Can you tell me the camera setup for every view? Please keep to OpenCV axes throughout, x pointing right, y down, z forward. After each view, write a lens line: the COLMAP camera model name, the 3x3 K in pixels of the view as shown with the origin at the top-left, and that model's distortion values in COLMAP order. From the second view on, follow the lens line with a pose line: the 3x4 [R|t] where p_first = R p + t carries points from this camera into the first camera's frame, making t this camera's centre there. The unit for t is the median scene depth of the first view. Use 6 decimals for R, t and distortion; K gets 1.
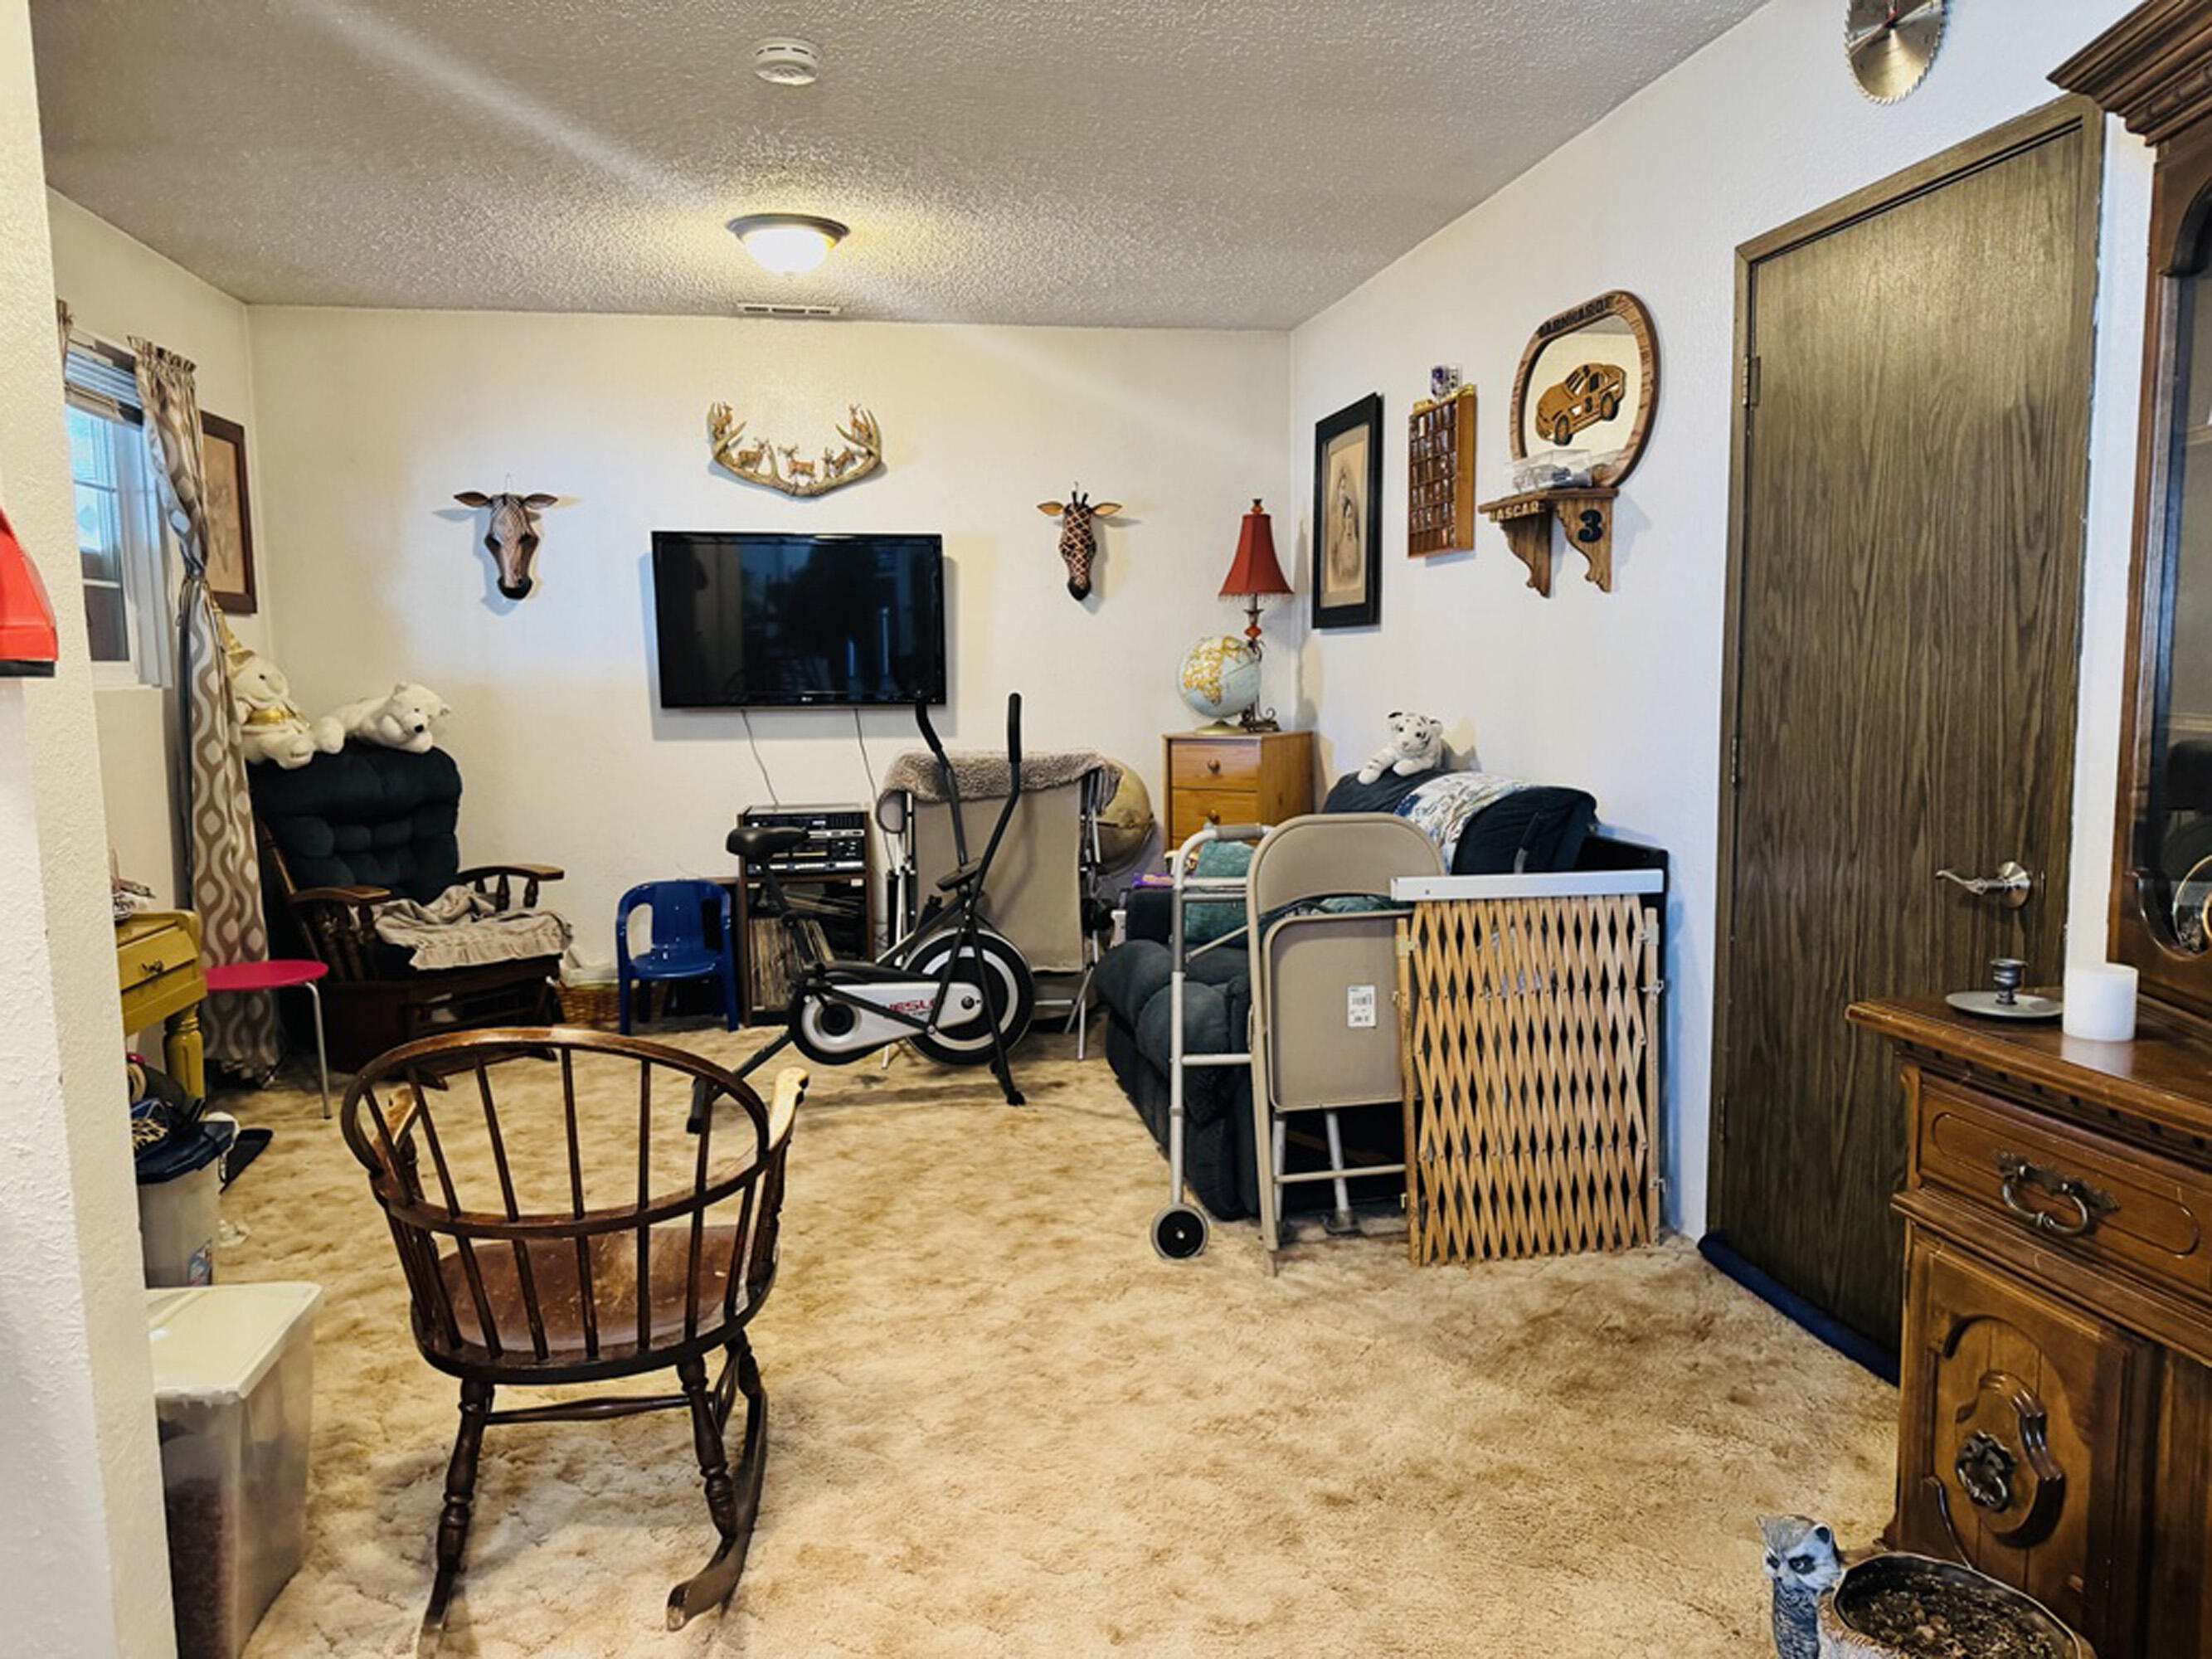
lens RADIAL K [[1526.0, 0, 1106.0], [0, 1526.0, 829.5], [0, 0, 1]] dist [0.002074, 0.000099]
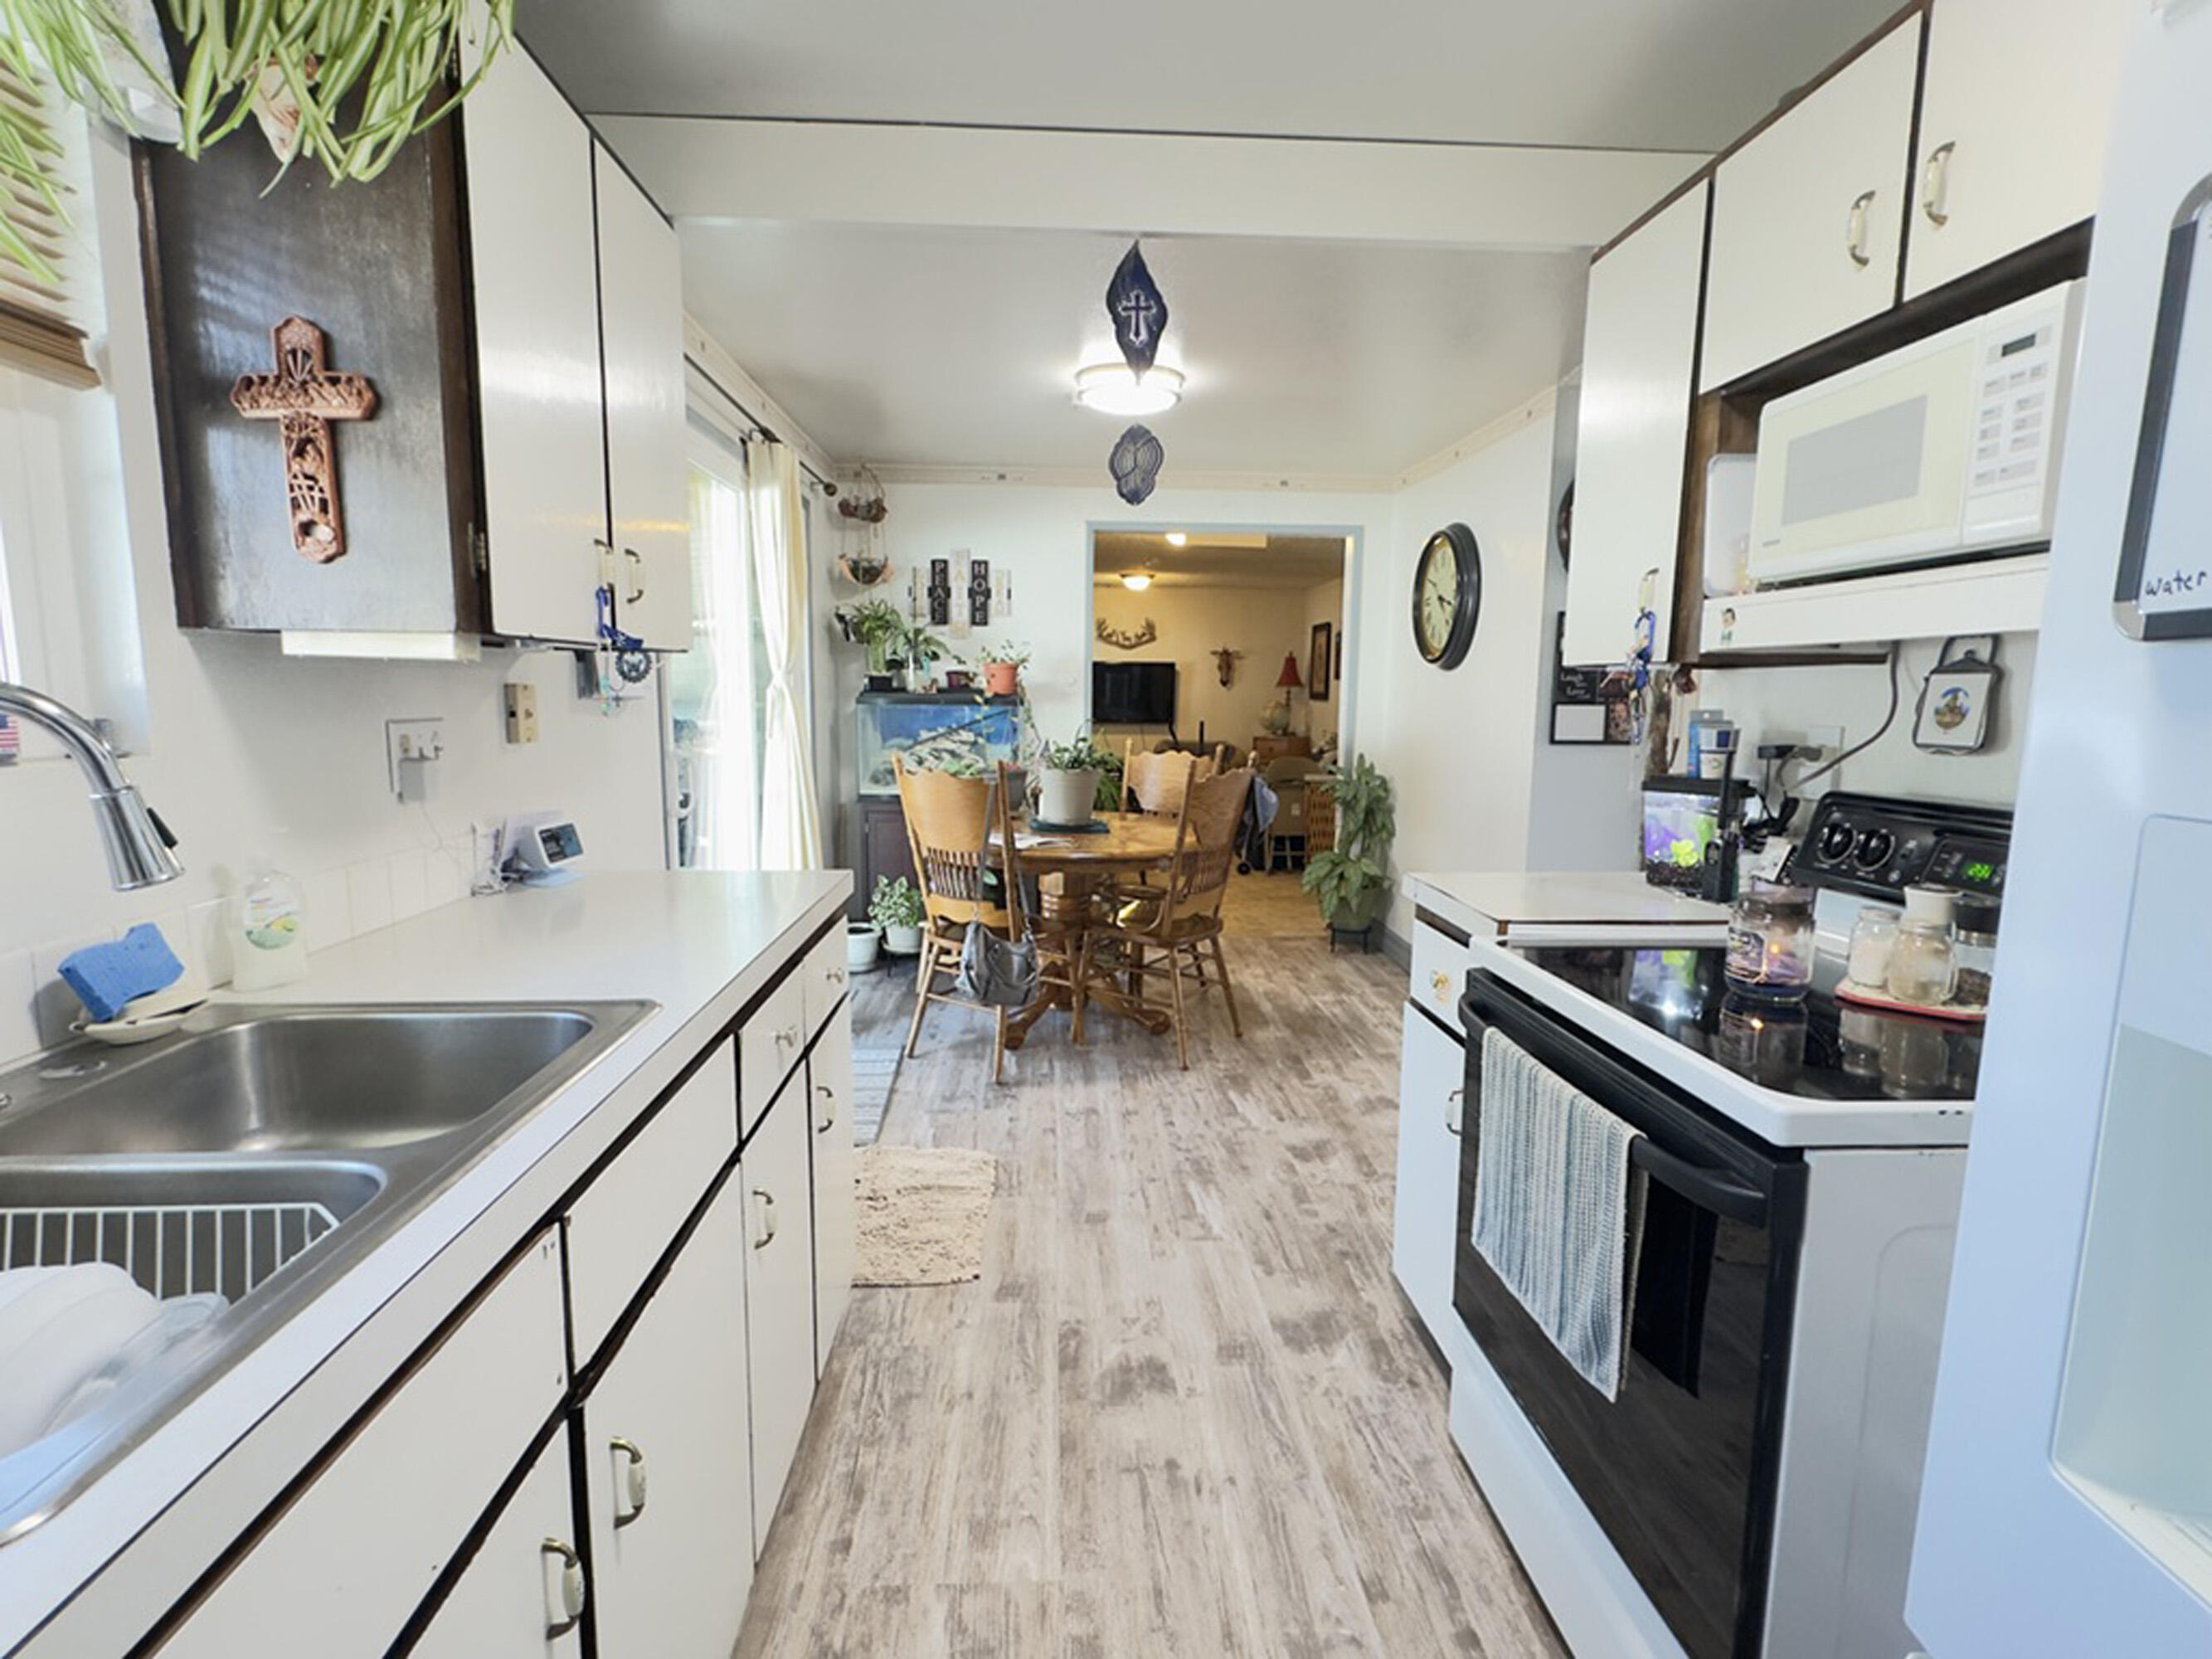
lens RADIAL K [[1094.0, 0, 1106.0], [0, 1094.0, 829.5], [0, 0, 1]] dist [-0.000344, -0.000007]
pose [[0.991295, 0.037066, -0.126335, 0.029719], [-0.034803, 0.999192, 0.020081, 0.075730], [0.126977, -0.015509, 0.991784, -1.004042]]
